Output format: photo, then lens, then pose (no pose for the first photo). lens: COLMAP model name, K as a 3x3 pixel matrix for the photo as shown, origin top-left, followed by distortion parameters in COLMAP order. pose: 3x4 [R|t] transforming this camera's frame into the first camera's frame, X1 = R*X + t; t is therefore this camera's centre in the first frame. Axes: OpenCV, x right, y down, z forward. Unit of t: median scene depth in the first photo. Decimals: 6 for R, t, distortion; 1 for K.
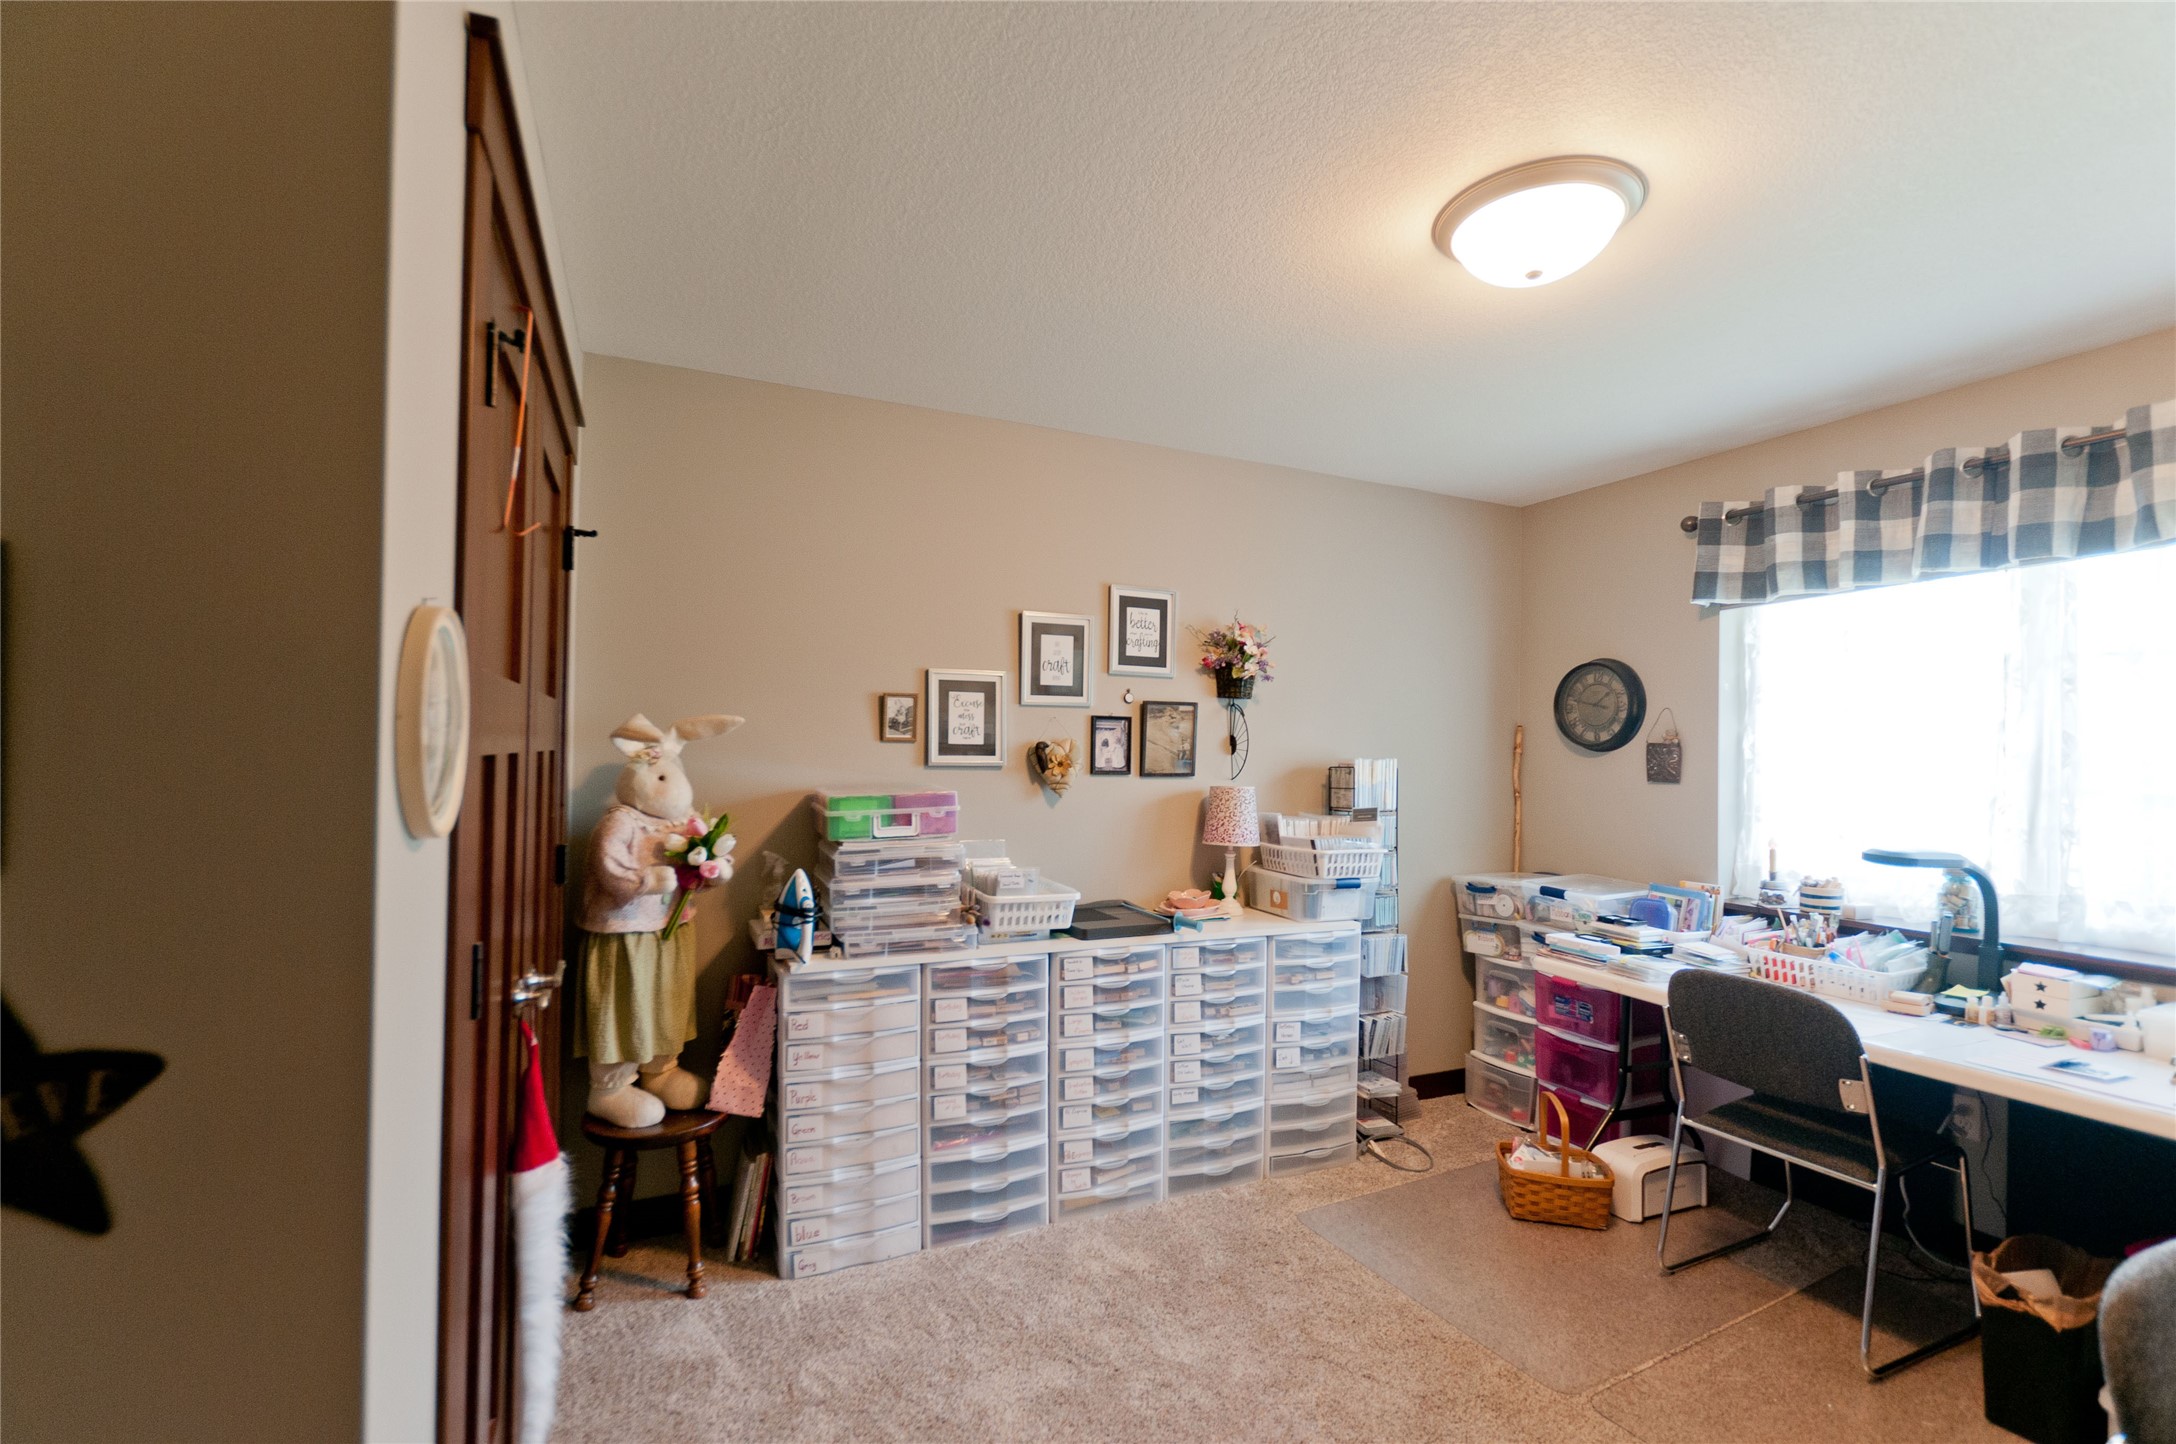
lens RADIAL K [[952.3, 0, 1082.2], [0, 952.3, 734.7], [0, 0, 1]] dist [0.004724, -0.002171]
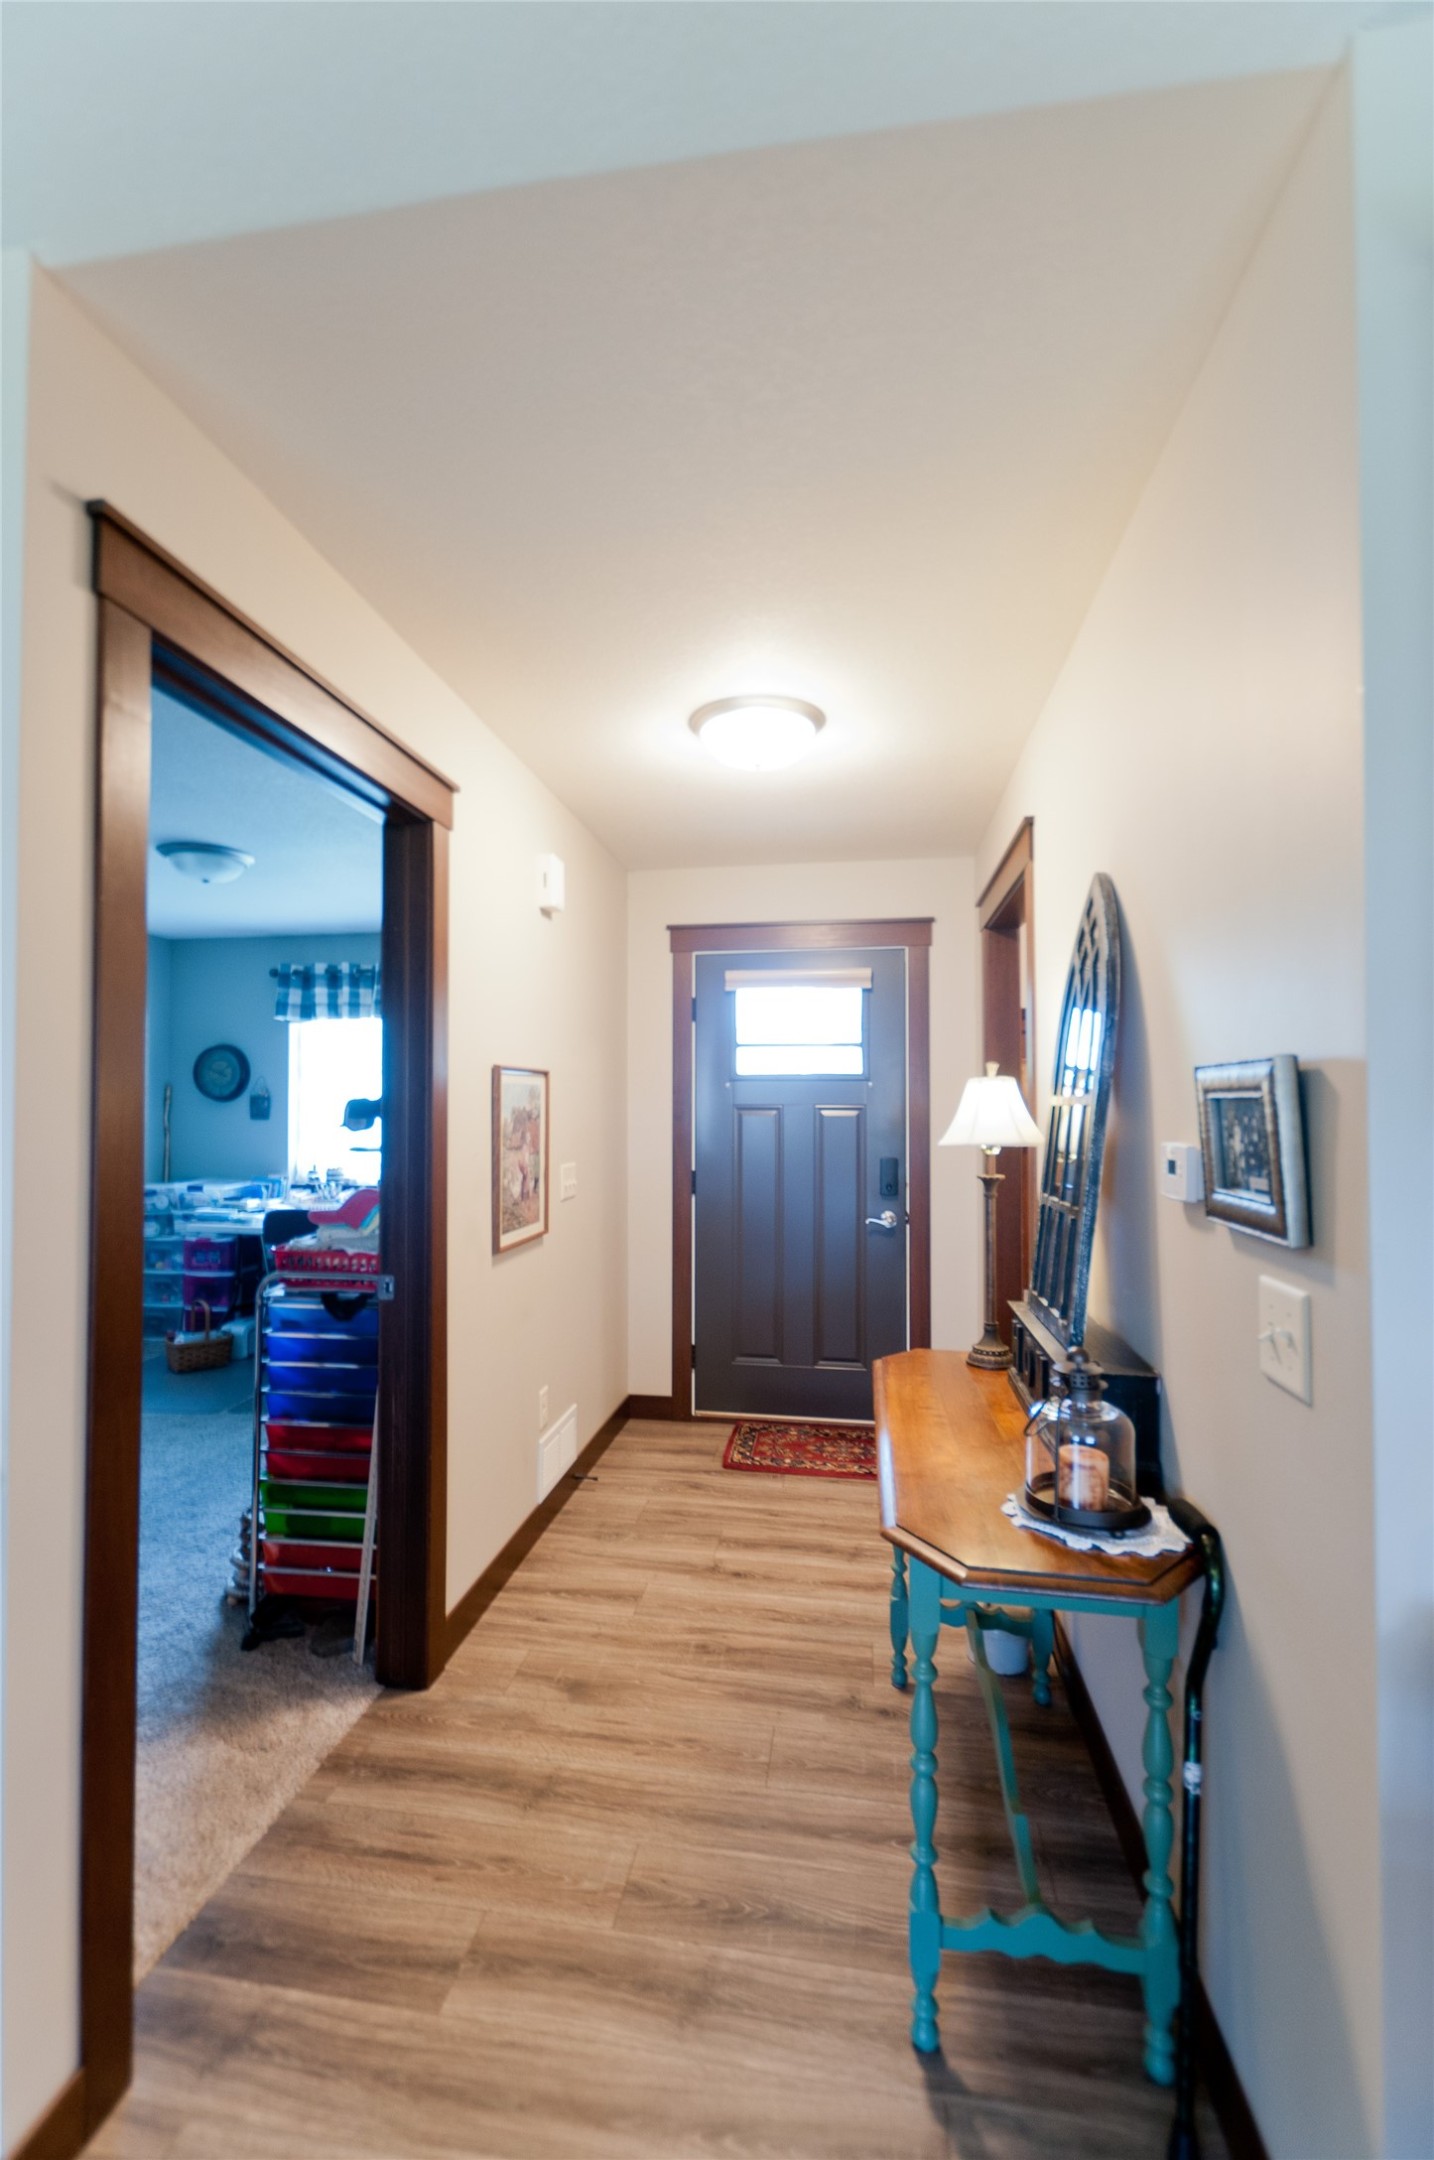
lens RADIAL K [[945.3, 0, 705.7], [0, 945.3, 1082.9], [0, 0, 1]] dist [0.004724, -0.002171]
pose [[0.546079, 0.003957, 0.837725, -0.414923], [-0.002850, 0.999992, -0.002866, -0.013833], [-0.837729, -0.000822, 0.546085, -0.660410]]
